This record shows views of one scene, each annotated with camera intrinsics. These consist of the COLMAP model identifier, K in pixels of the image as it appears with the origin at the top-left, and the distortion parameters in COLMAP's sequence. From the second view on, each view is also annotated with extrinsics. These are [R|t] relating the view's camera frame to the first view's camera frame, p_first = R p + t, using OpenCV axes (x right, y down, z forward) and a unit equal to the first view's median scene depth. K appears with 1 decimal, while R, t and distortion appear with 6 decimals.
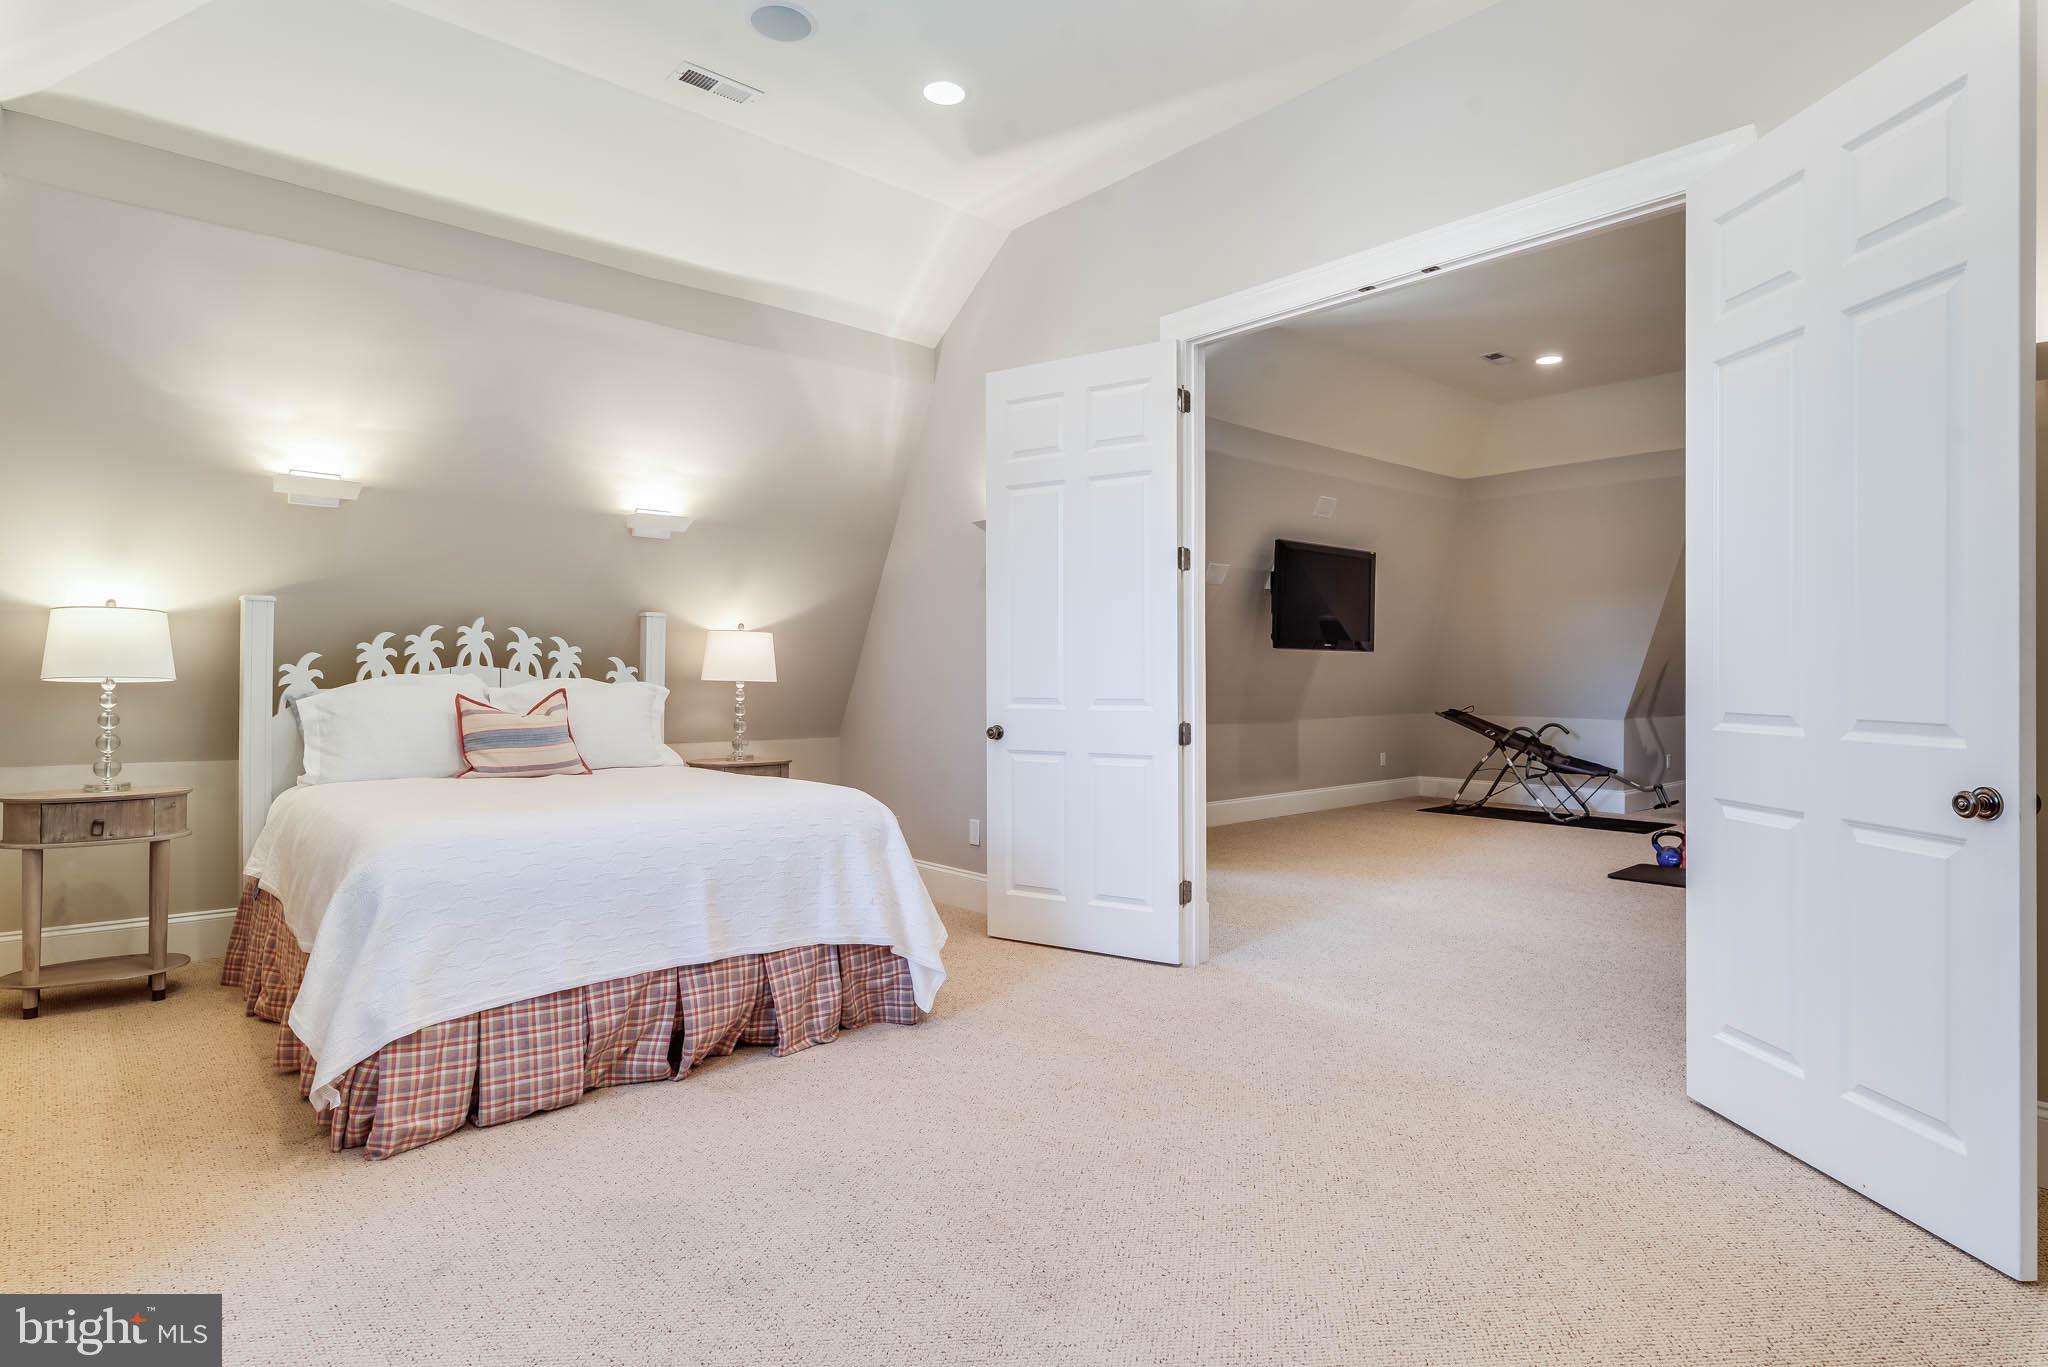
lens RADIAL K [[1116.2, 0, 1031.6], [0, 1116.2, 676.3], [0, 0, 1]] dist [-0.003877, -0.000089]
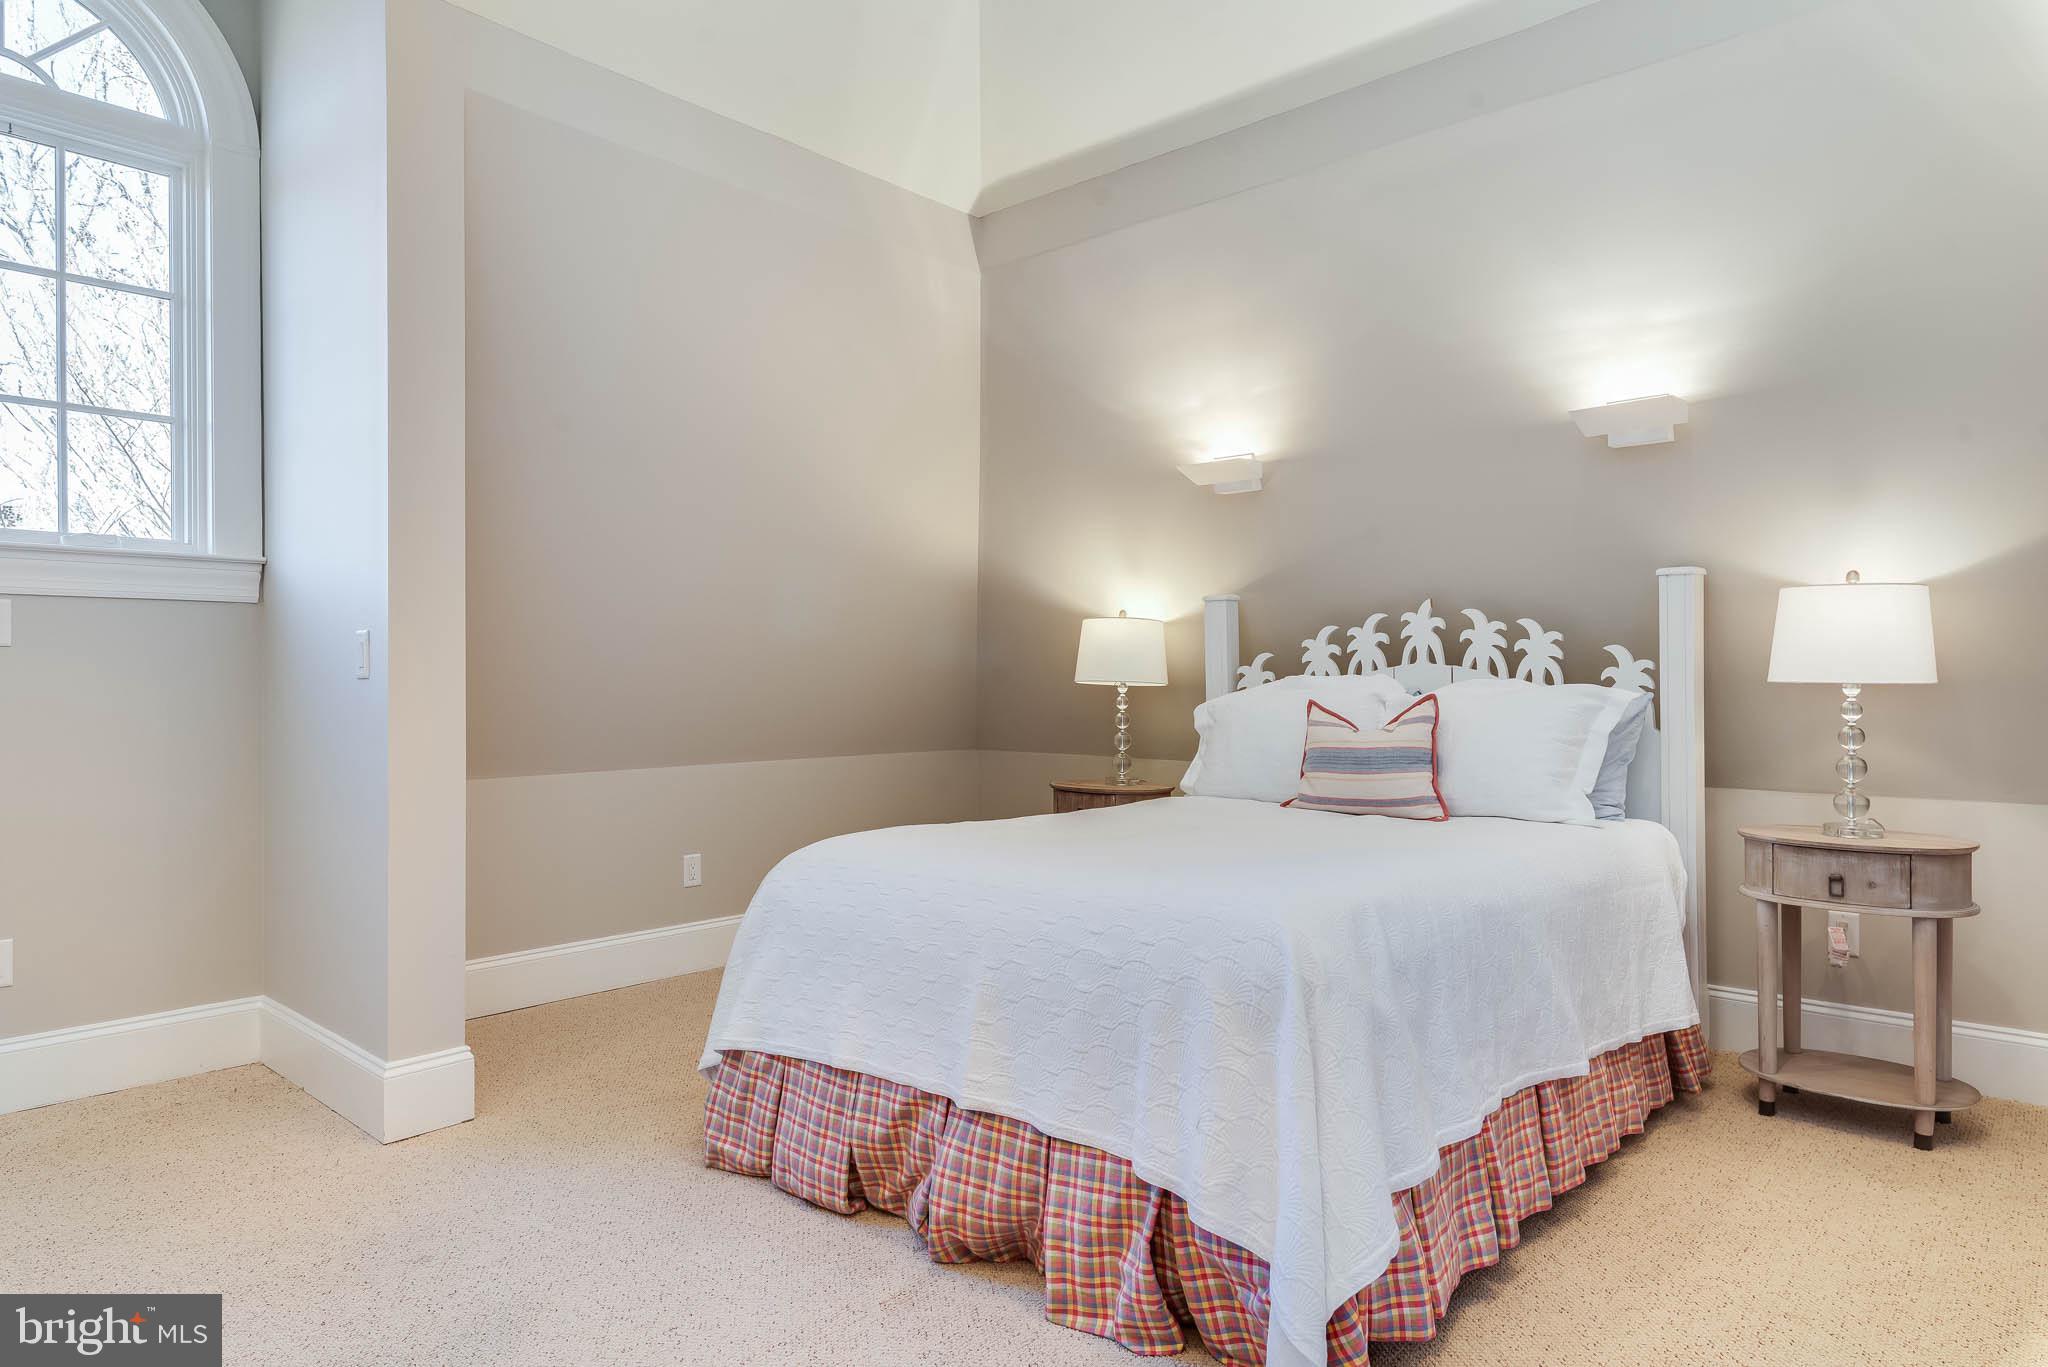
lens RADIAL K [[1191.4, 0, 1025.0], [0, 1191.4, 687.8], [0, 0, 1]] dist [0.007619, 0.000870]
pose [[0.125716, 0.002391, -0.992063, 0.279126], [0.005268, 0.999981, 0.003078, 0.003354], [0.992052, -0.005613, 0.125701, 0.635125]]
